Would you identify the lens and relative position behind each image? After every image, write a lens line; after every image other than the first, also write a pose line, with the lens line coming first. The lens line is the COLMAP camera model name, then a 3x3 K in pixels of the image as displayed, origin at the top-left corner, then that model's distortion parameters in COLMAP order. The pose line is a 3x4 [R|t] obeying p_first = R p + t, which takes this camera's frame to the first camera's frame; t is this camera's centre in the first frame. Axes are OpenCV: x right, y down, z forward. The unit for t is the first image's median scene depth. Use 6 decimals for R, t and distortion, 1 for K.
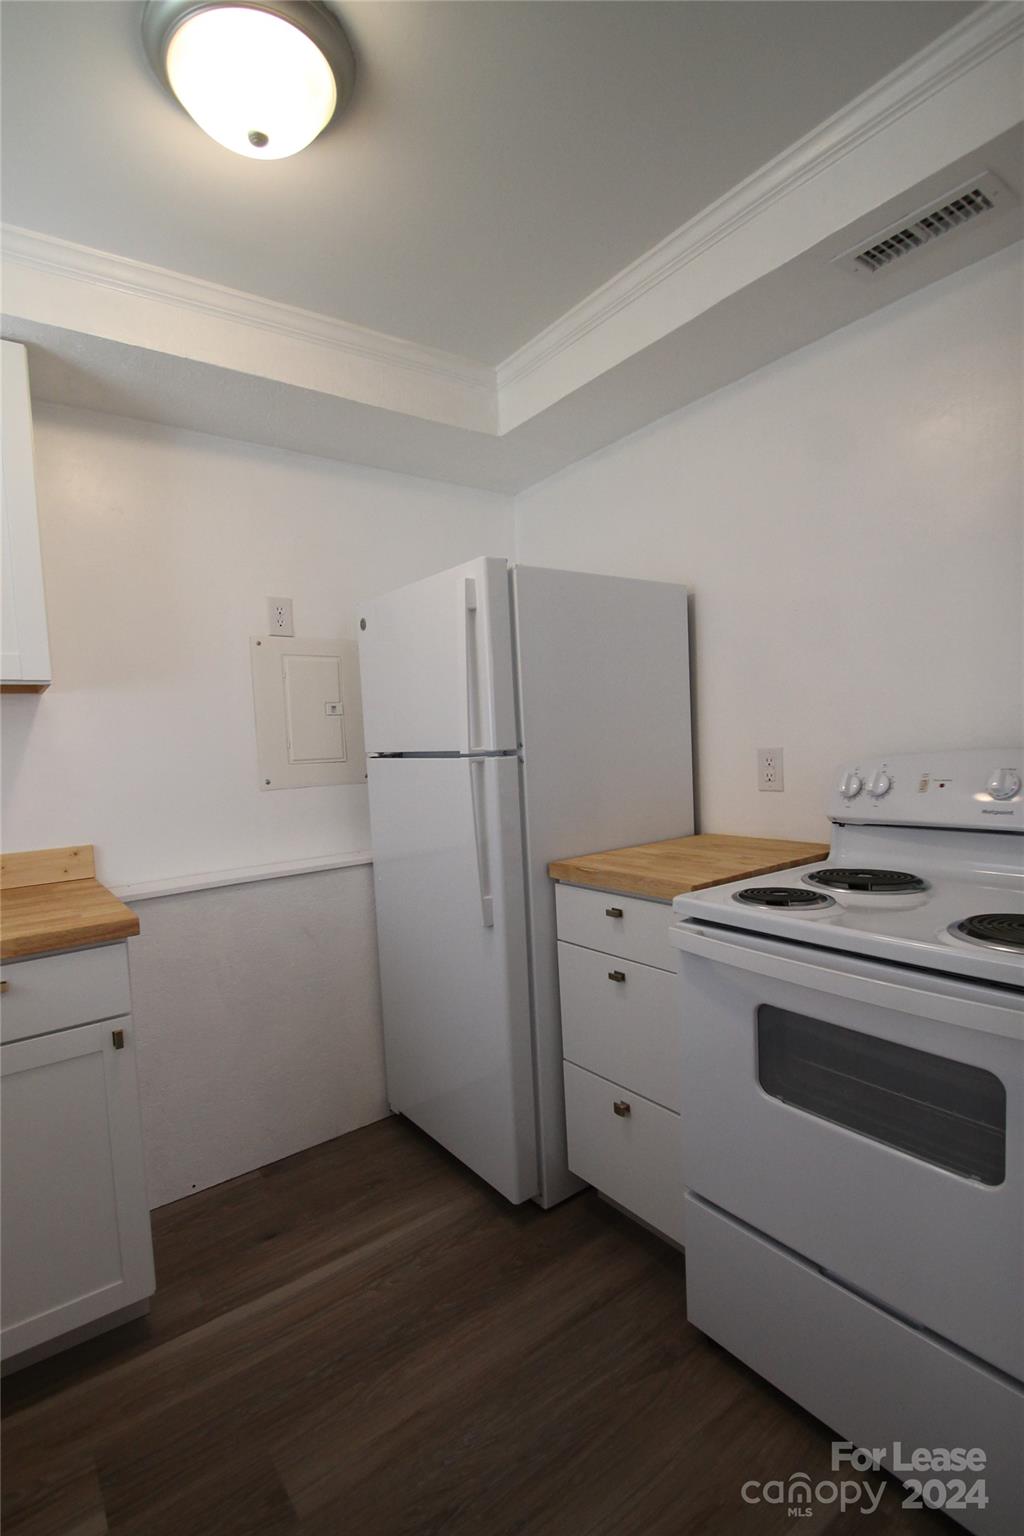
lens RADIAL K [[722.1, 0, 508.5], [0, 722.1, 789.4], [0, 0, 1]] dist [0.019894, -0.021483]
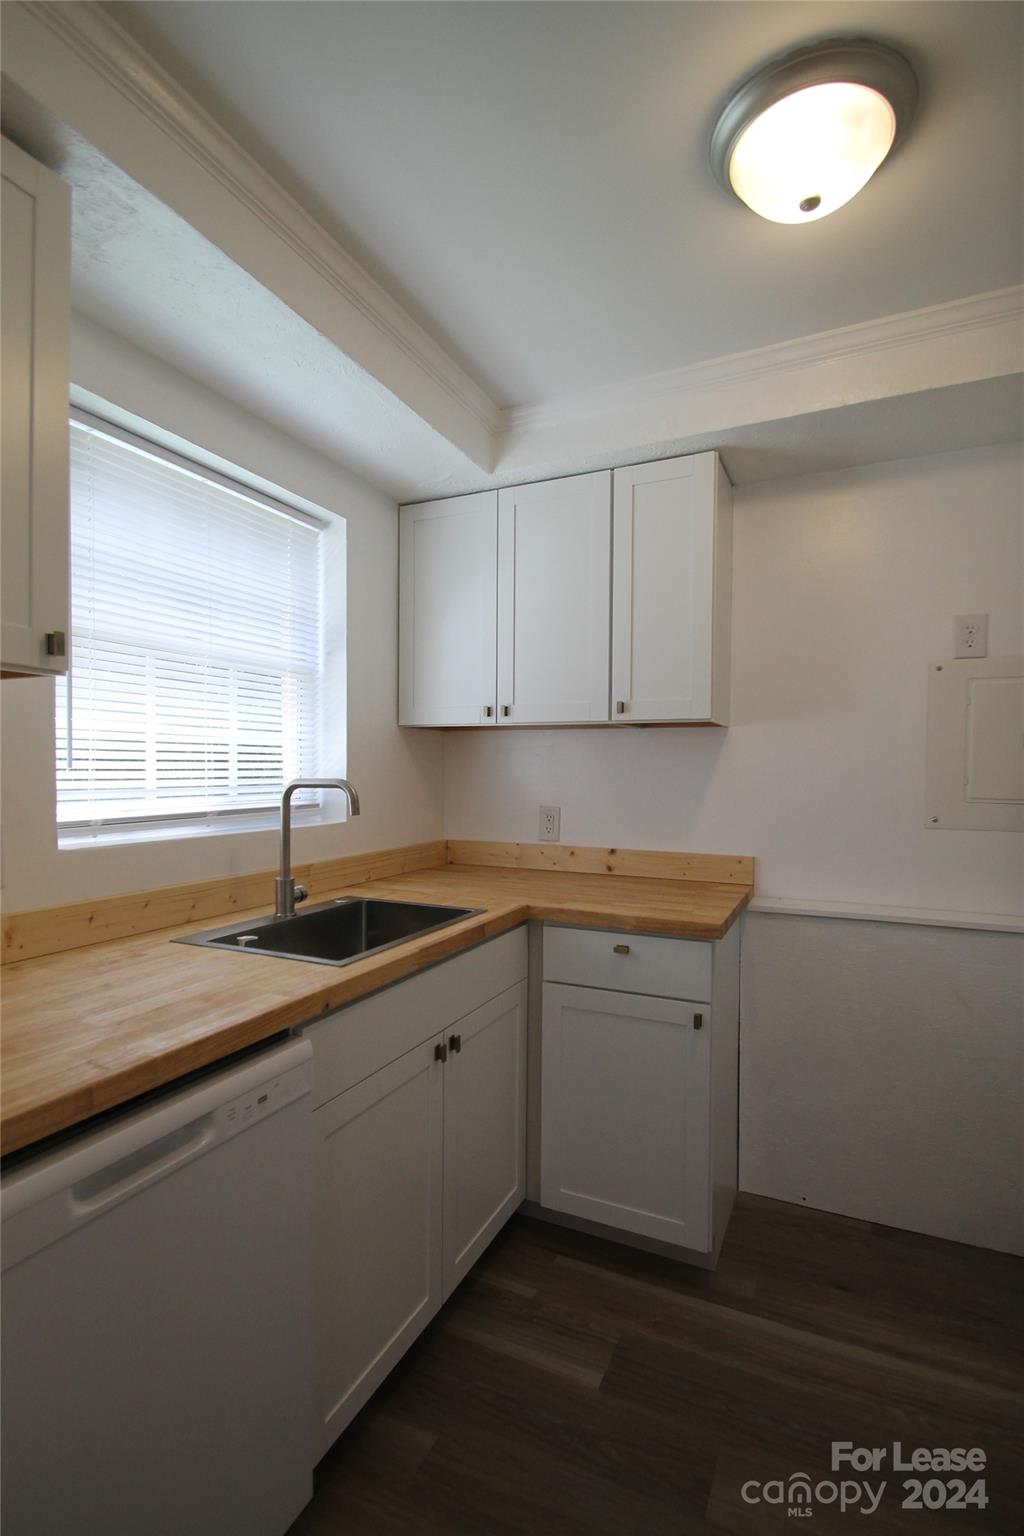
lens RADIAL K [[722.1, 0, 508.5], [0, 722.1, 789.4], [0, 0, 1]] dist [0.019894, -0.021483]
pose [[0.469818, 0.077474, -0.879357, 0.267279], [-0.092734, 0.994961, 0.038114, -0.040694], [0.877879, 0.063640, 0.474635, 0.112311]]
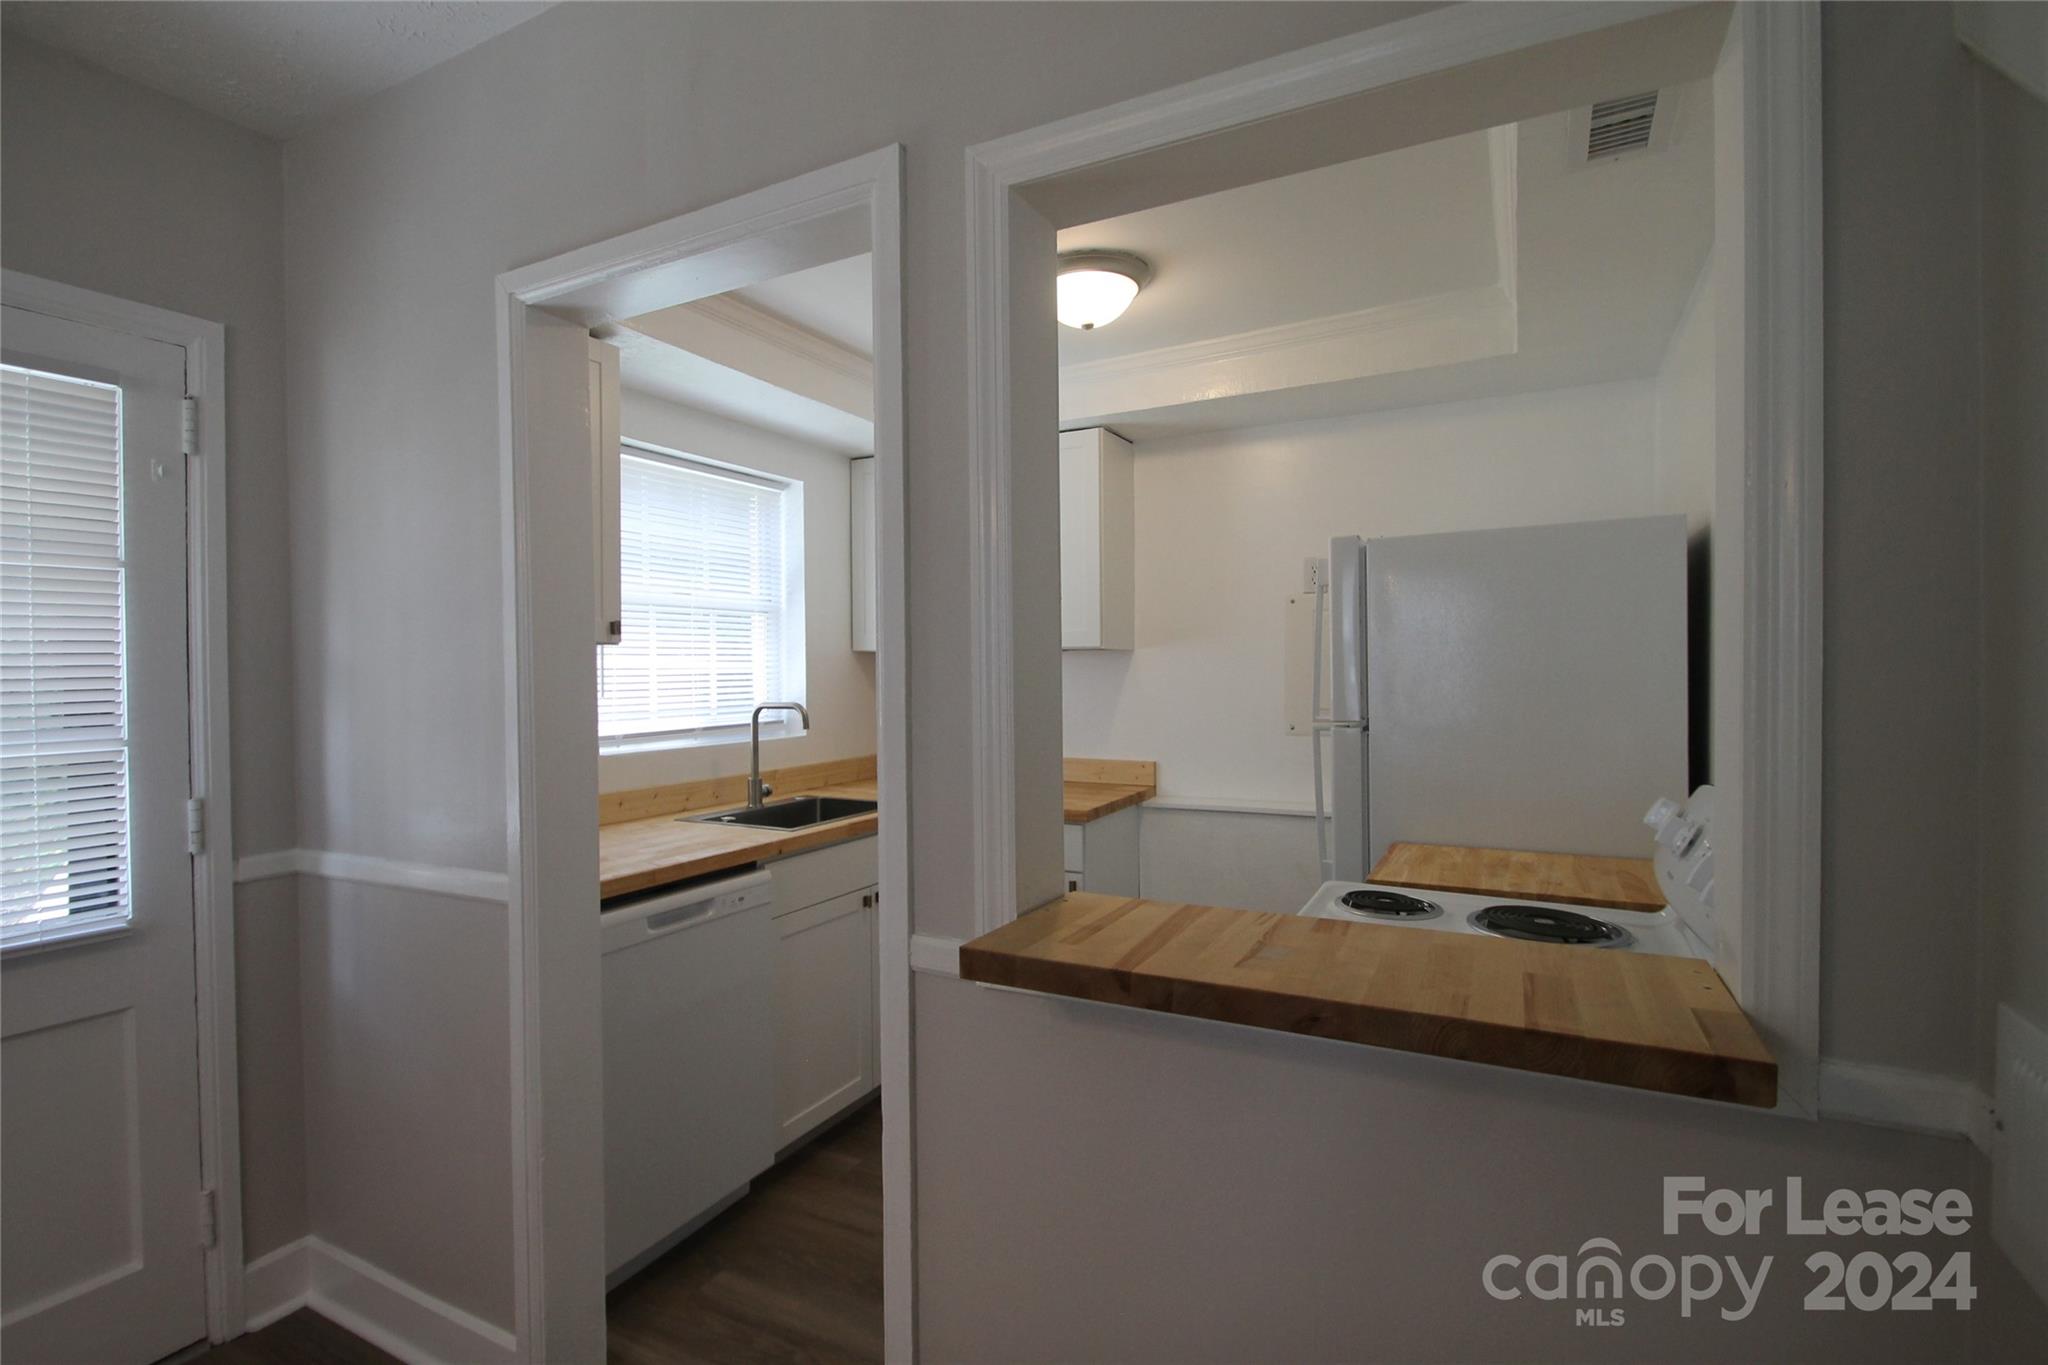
lens RADIAL K [[962.8, 0, 1005.8], [0, 962.8, 687.0], [0, 0, 1]] dist [0.019894, -0.021483]
pose [[0.426477, 0.064067, -0.902226, 0.978087], [-0.077347, 0.996418, 0.034194, -0.107887], [0.901185, 0.055202, 0.429905, -0.020512]]
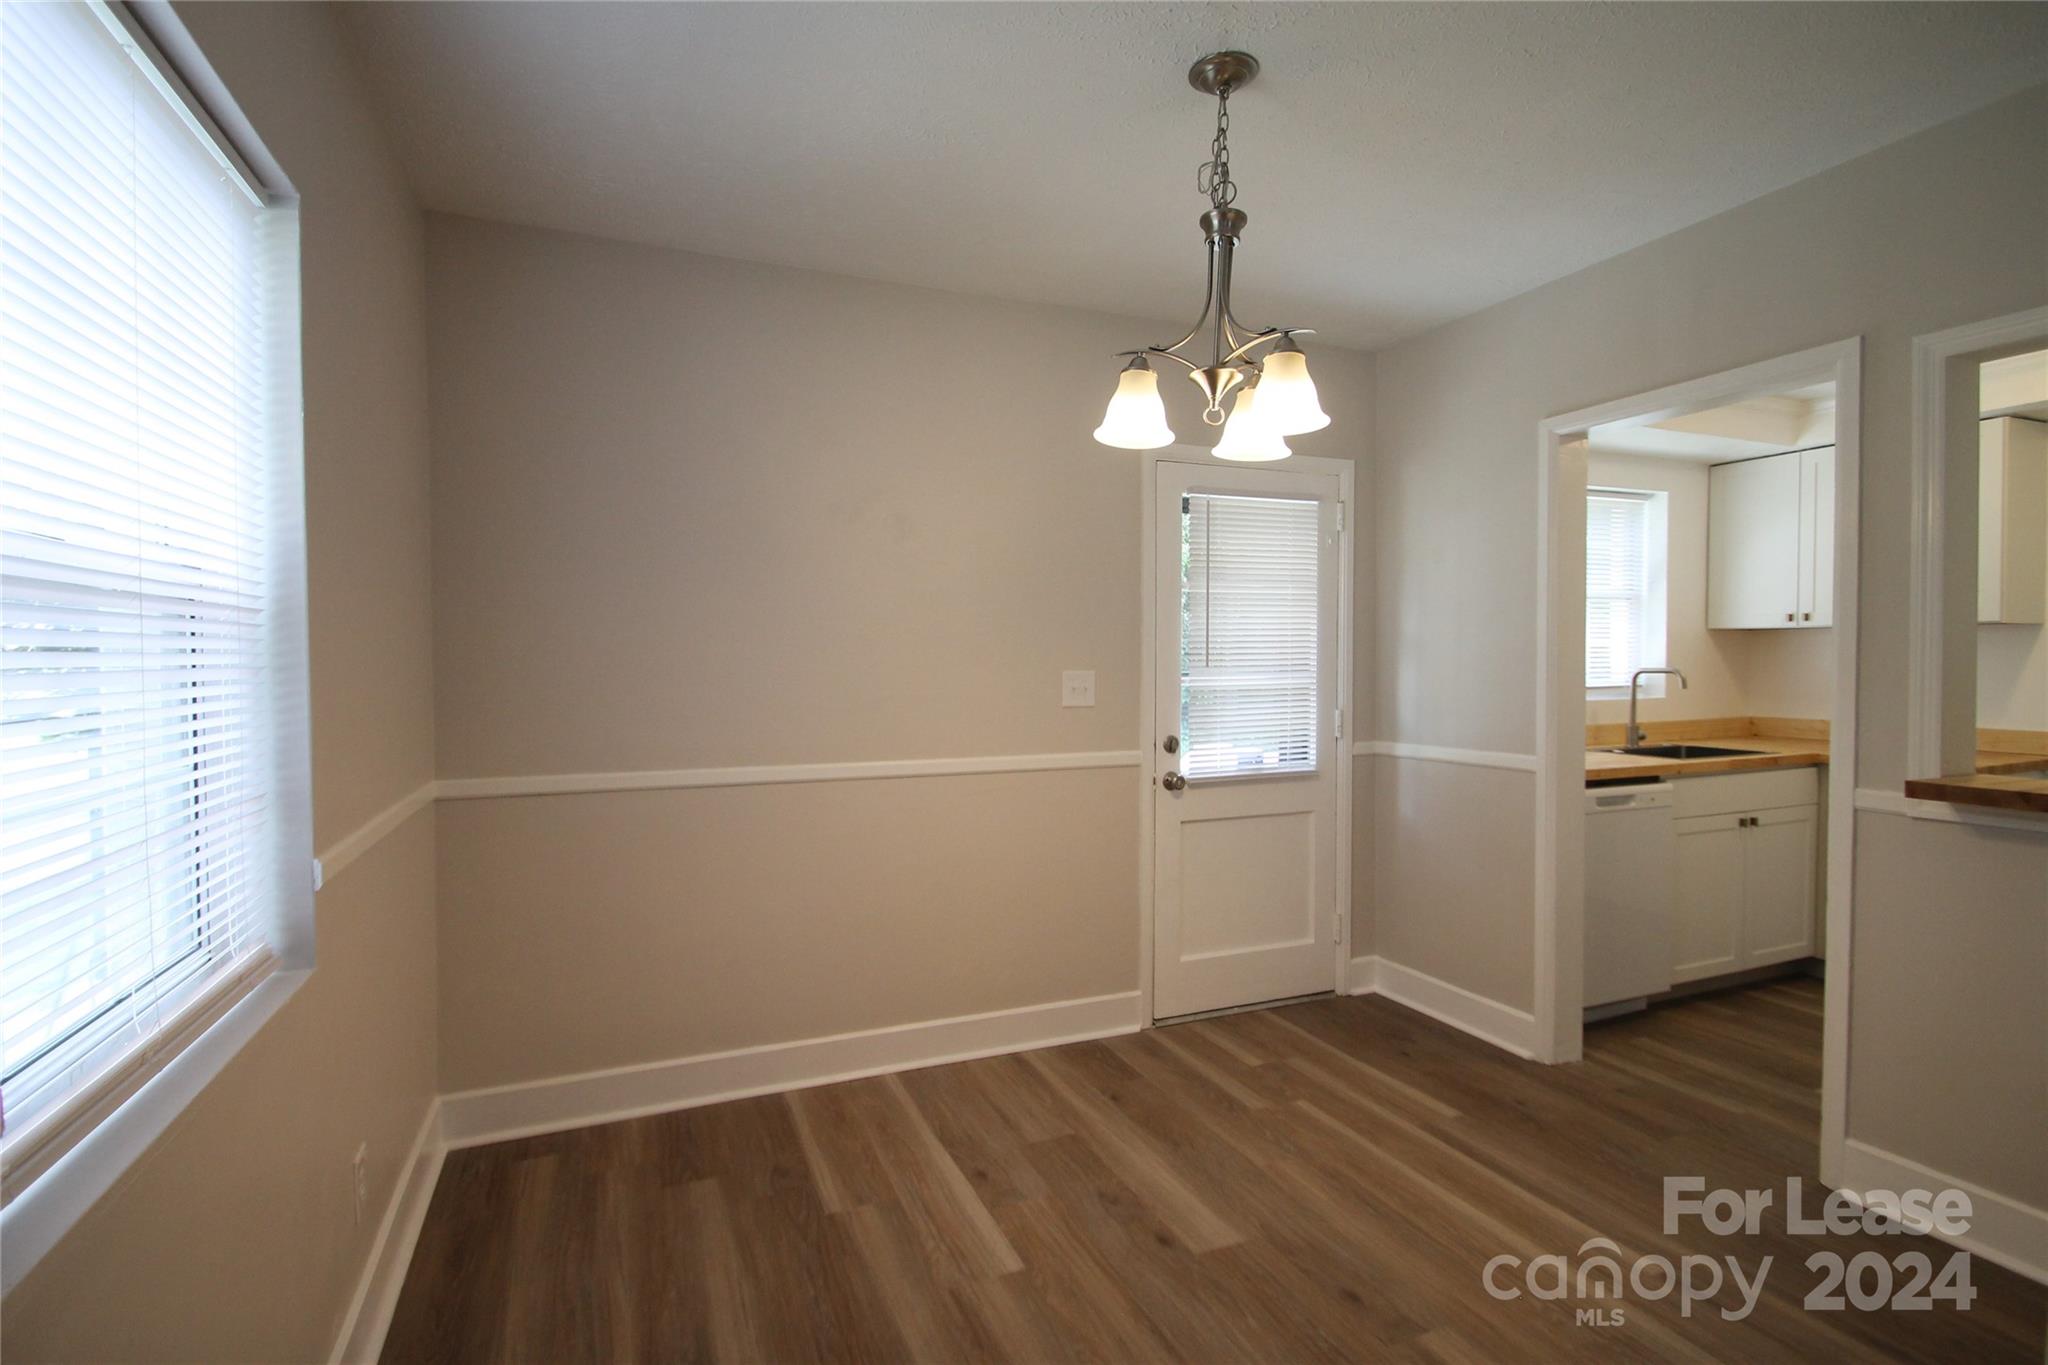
lens RADIAL K [[962.8, 0, 1005.8], [0, 962.8, 687.0], [0, 0, 1]] dist [0.019894, -0.021483]
pose [[-0.252271, 0.080480, -0.964304, 1.791338], [-0.049110, 0.994186, 0.095822, -0.089413], [0.966410, 0.071530, -0.246852, -0.533889]]
